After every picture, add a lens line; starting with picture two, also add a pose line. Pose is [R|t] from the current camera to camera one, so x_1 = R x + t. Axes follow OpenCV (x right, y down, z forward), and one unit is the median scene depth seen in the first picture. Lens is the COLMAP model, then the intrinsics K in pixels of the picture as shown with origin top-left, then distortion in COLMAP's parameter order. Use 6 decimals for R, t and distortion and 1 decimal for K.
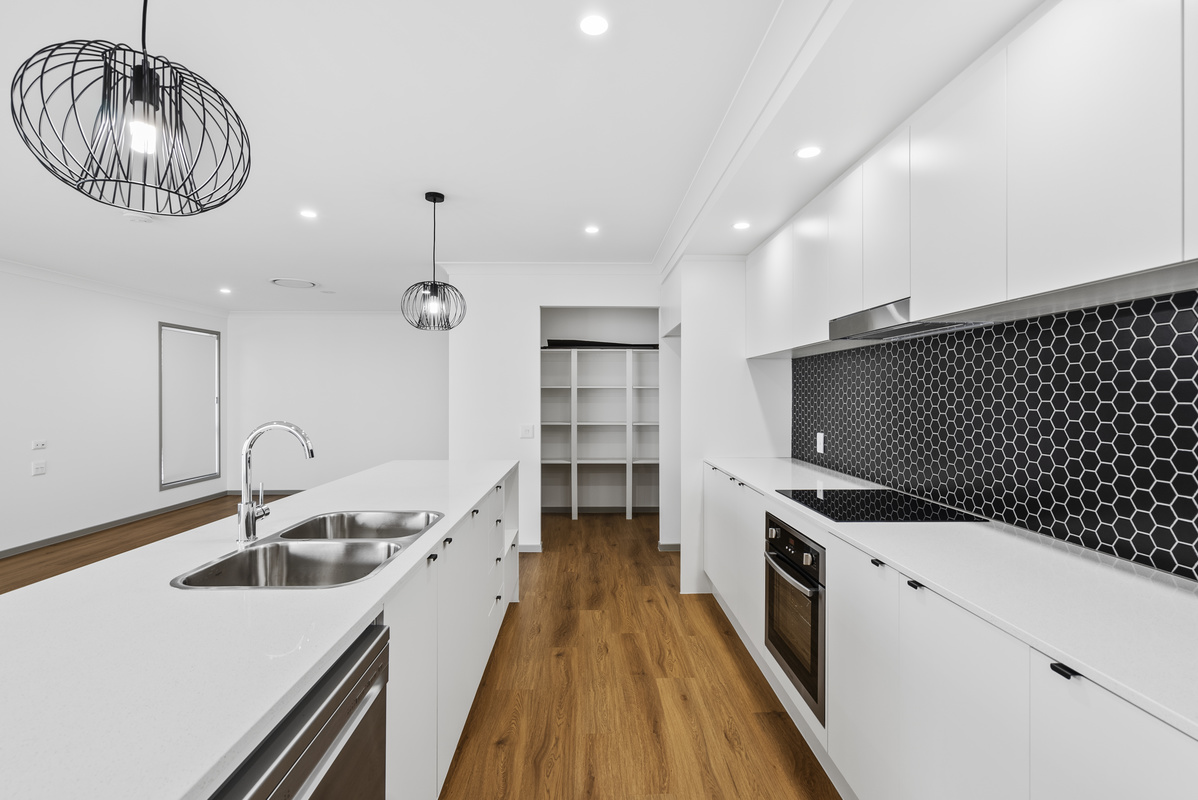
lens RADIAL K [[541.2, 0, 601.5], [0, 541.2, 401.1], [0, 0, 1]] dist [-0.001546, -0.000198]
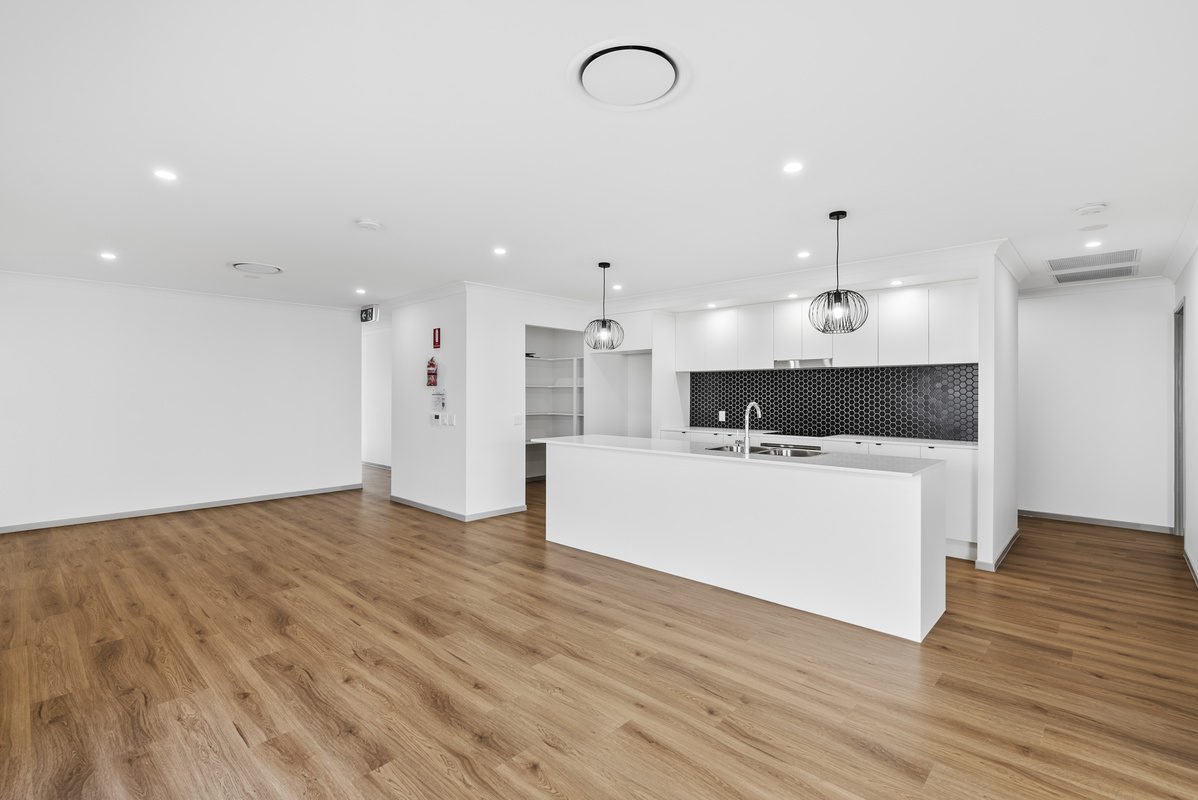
lens RADIAL K [[541.2, 0, 601.5], [0, 541.2, 401.1], [0, 0, 1]] dist [-0.001546, -0.000198]
pose [[0.700650, -0.008122, 0.713459, -2.033850], [0.006276, 0.999967, 0.005220, 0.012596], [-0.713478, 0.000820, 0.700678, -0.131111]]
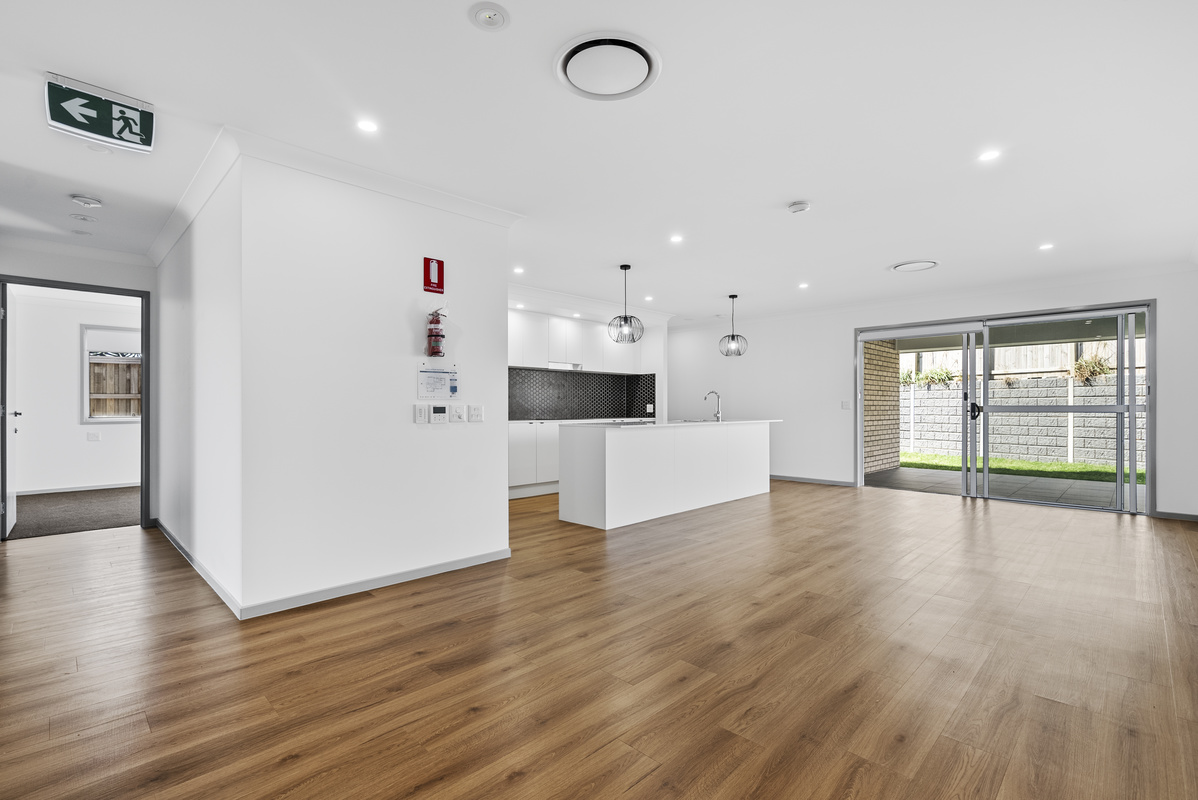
lens RADIAL K [[536.0, 0, 602.2], [0, 536.0, 408.1], [0, 0, 1]] dist [0.001094, 0.000213]
pose [[-0.692831, -0.009132, 0.721043, -2.160363], [-0.001095, 0.999932, 0.011612, 0.079666], [-0.721100, 0.007256, -0.692793, 3.218925]]
